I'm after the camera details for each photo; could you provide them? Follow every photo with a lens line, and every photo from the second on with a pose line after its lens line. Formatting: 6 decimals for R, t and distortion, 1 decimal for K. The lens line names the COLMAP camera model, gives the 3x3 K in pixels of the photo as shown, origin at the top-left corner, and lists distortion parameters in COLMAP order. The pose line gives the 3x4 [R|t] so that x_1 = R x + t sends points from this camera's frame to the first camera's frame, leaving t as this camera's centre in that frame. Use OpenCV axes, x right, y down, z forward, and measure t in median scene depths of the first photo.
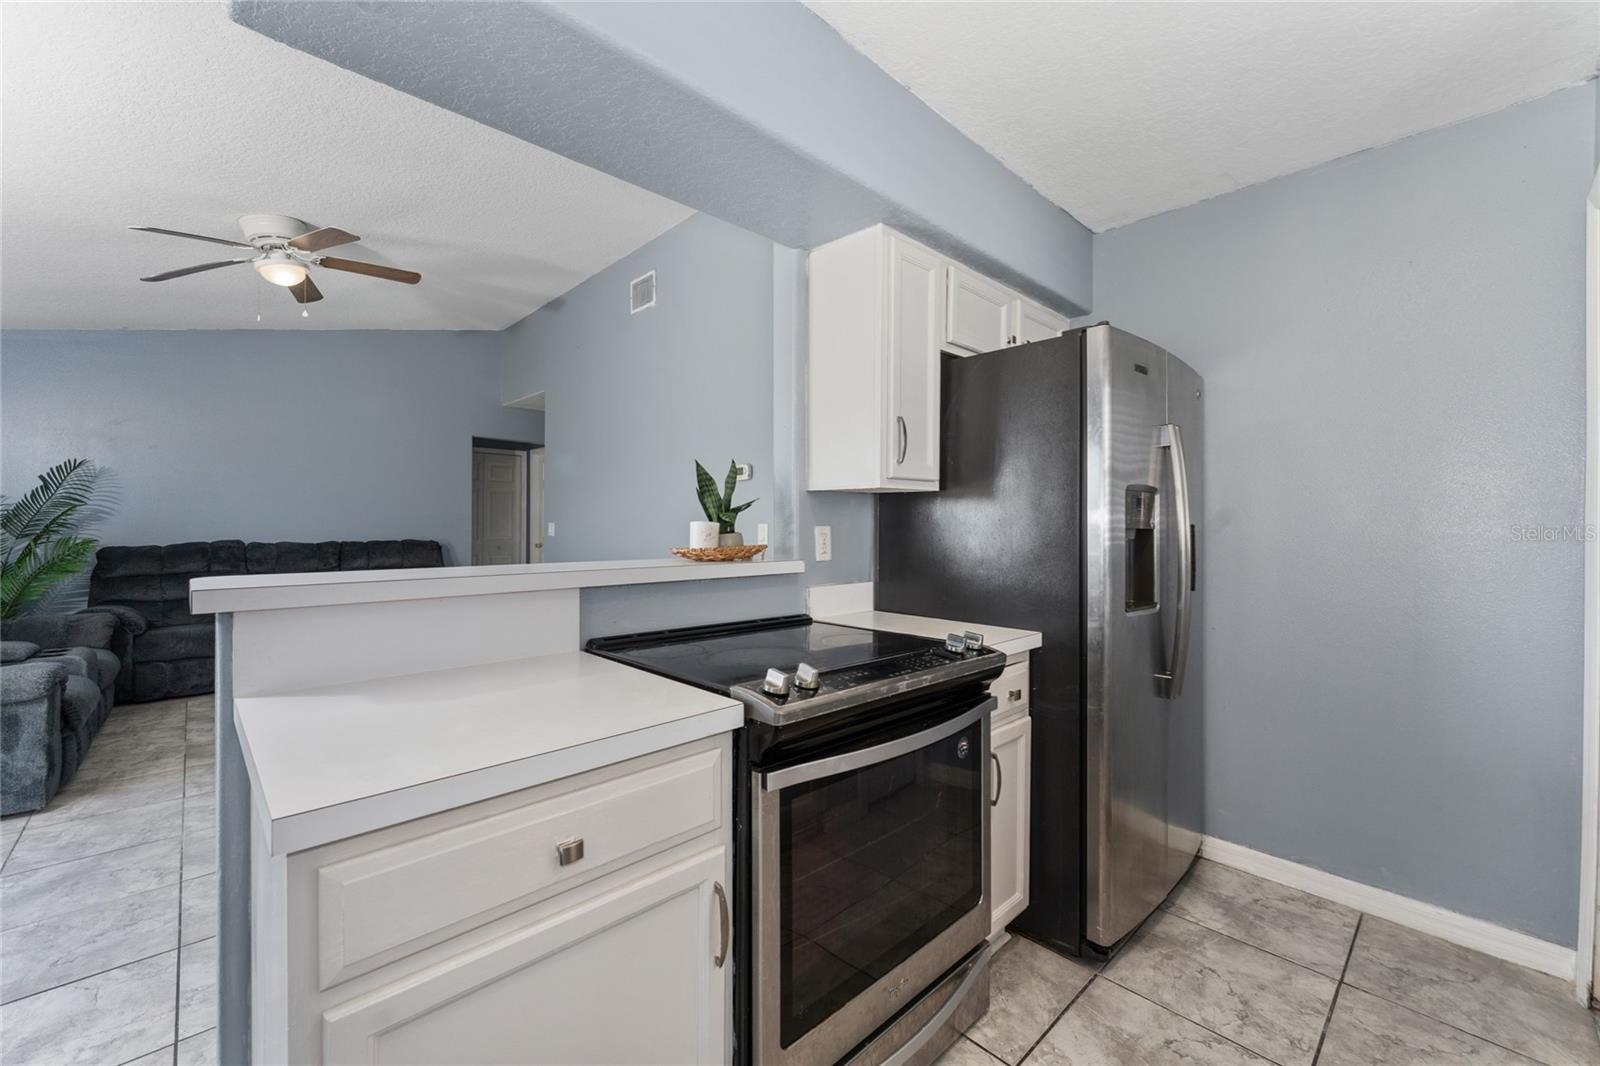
lens RADIAL K [[640.9, 0, 797.5], [0, 640.9, 526.9], [0, 0, 1]] dist [-0.001668, -0.000250]
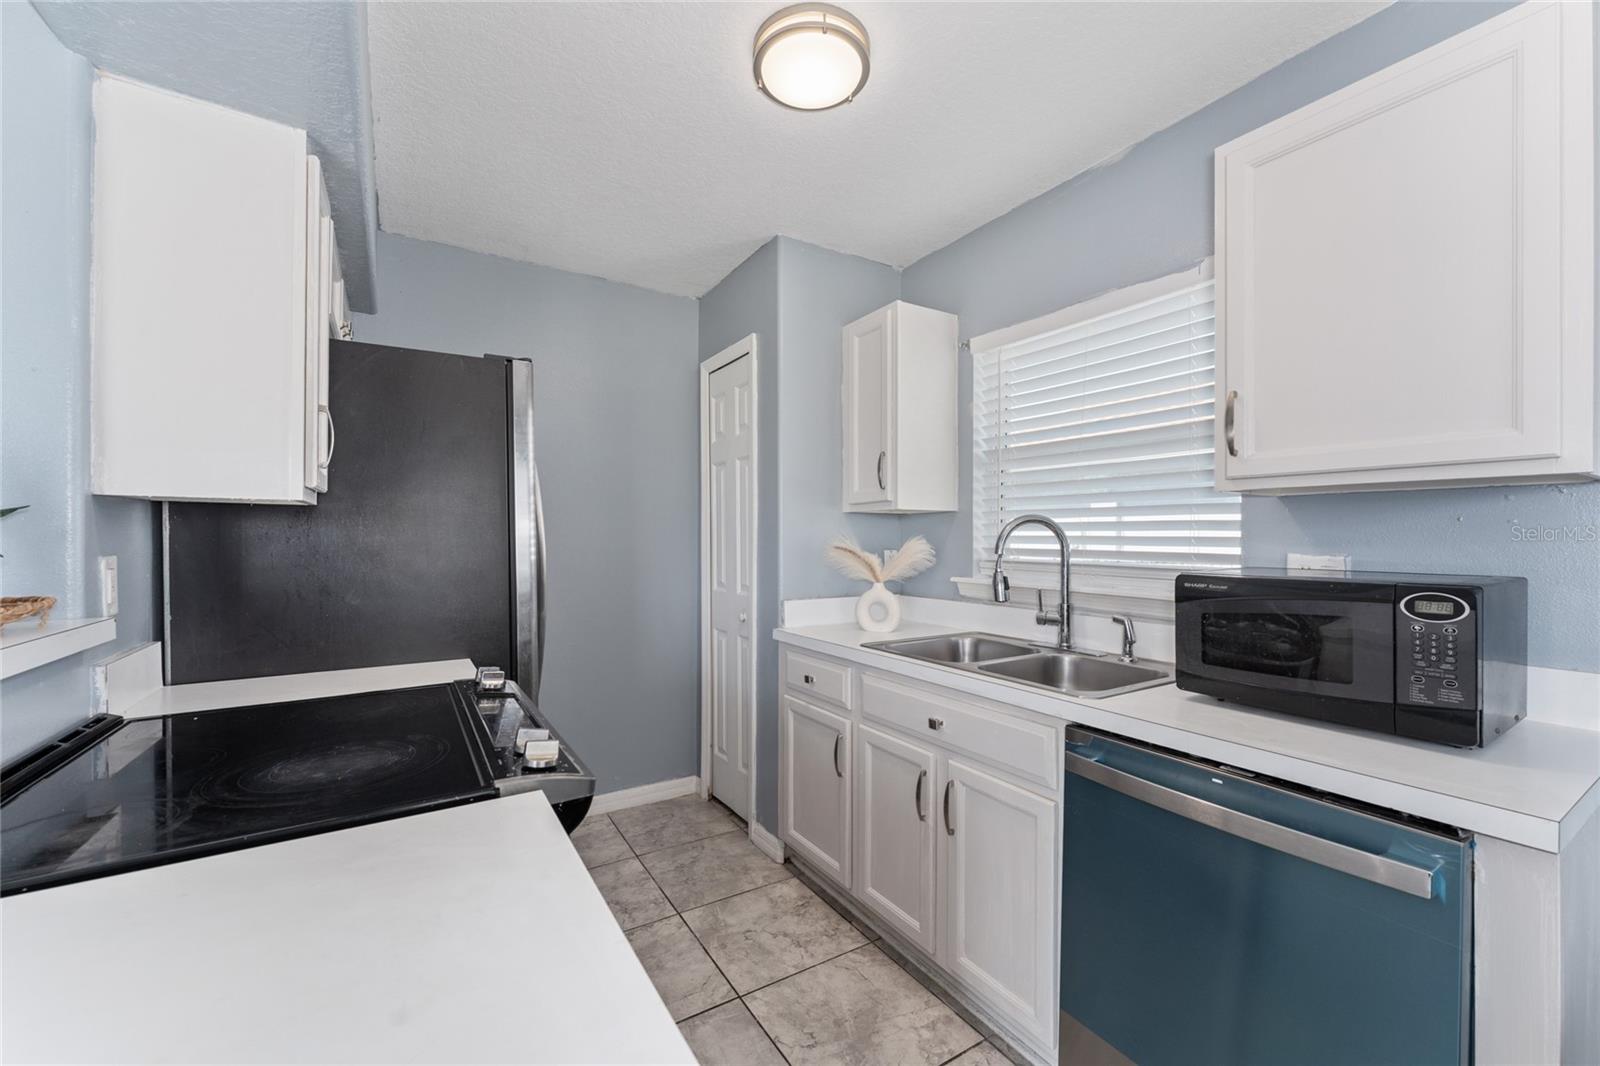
lens RADIAL K [[640.9, 0, 800.9], [0, 640.9, 534.7], [0, 0, 1]] dist [-0.001668, -0.000250]
pose [[0.194549, -0.003650, 0.980886, -0.479141], [0.006174, 0.999978, 0.002496, -0.021590], [-0.980873, 0.005570, 0.194567, 0.326220]]
